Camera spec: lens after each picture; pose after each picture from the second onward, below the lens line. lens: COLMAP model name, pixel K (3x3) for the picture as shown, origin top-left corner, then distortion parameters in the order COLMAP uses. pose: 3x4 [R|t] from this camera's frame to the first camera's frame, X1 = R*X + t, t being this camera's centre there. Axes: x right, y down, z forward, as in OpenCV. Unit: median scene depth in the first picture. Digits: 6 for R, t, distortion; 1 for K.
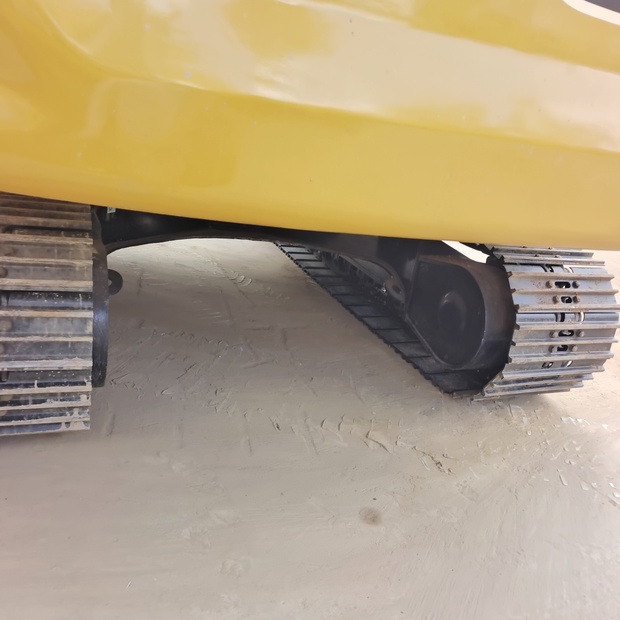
lens RADIAL K [[554.3, 0, 318.6], [0, 554.3, 309.1], [0, 0, 1]] dist [0.009700, 0.037462]
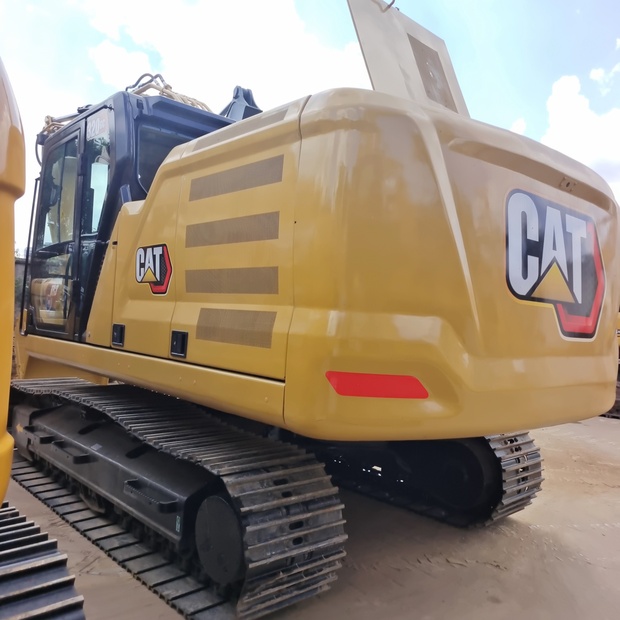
lens RADIAL K [[554.3, 0, 318.6], [0, 554.3, 309.1], [0, 0, 1]] dist [0.009700, 0.037462]
pose [[0.929074, -0.099270, 0.356324, -0.787393], [0.211557, 0.932810, -0.291734, -0.057009], [-0.303422, 0.346426, 0.887651, -0.554071]]
